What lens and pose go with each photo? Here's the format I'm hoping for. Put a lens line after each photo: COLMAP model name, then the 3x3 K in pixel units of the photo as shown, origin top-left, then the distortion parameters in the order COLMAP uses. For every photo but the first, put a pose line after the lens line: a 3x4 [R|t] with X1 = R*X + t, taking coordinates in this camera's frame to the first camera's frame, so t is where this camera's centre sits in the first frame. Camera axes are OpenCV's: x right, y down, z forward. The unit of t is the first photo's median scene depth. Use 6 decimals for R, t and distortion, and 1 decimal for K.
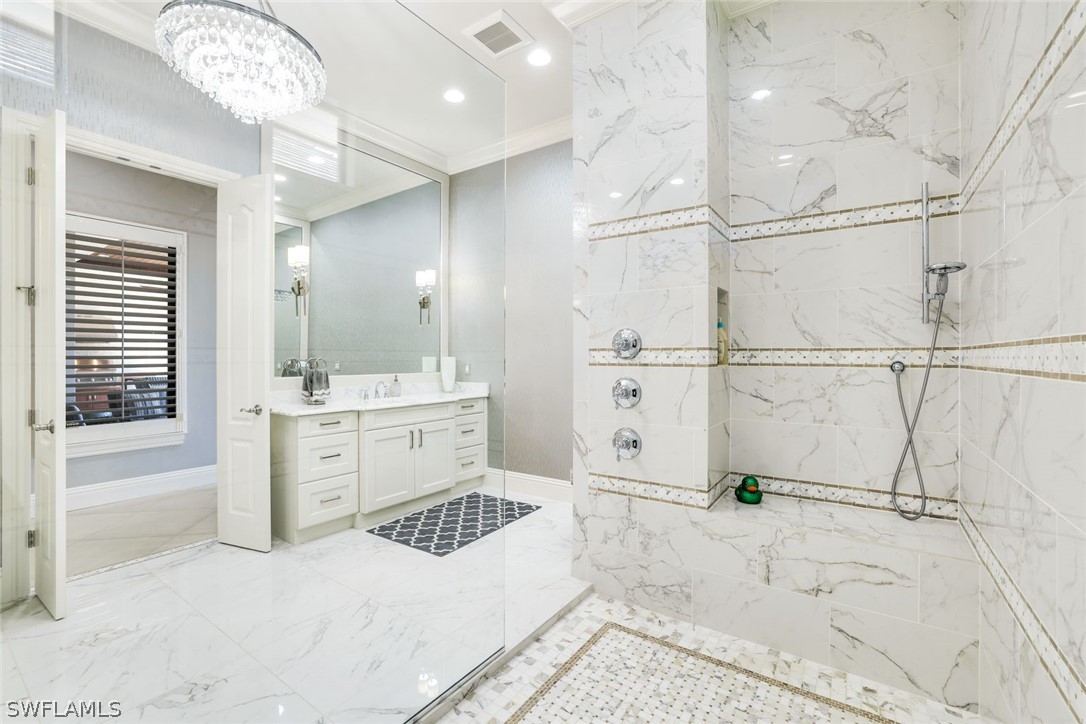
lens RADIAL K [[481.1, 0, 541.7], [0, 481.1, 359.1], [0, 0, 1]] dist [-0.008370, 0.008683]
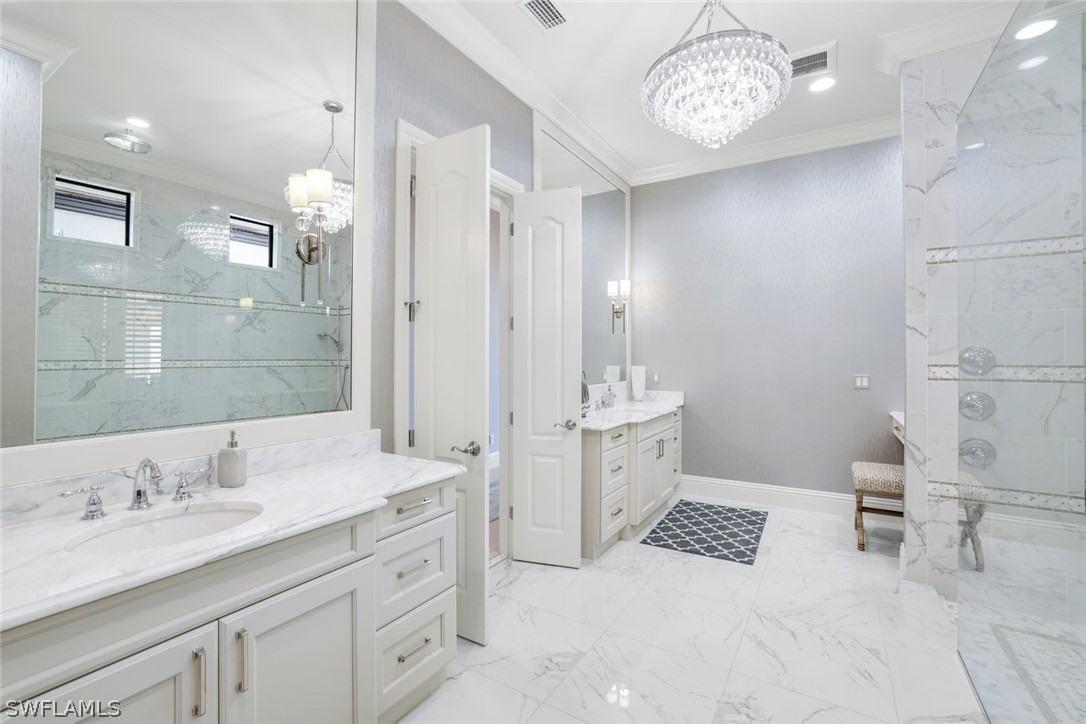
lens RADIAL K [[481.1, 0, 534.9], [0, 481.1, 355.3], [0, 0, 1]] dist [-0.008370, 0.008683]
pose [[0.995564, 0.000434, 0.094082, -0.751267], [0.000225, 0.999975, -0.007003, -0.030032], [-0.094083, 0.006993, 0.995540, 0.017748]]
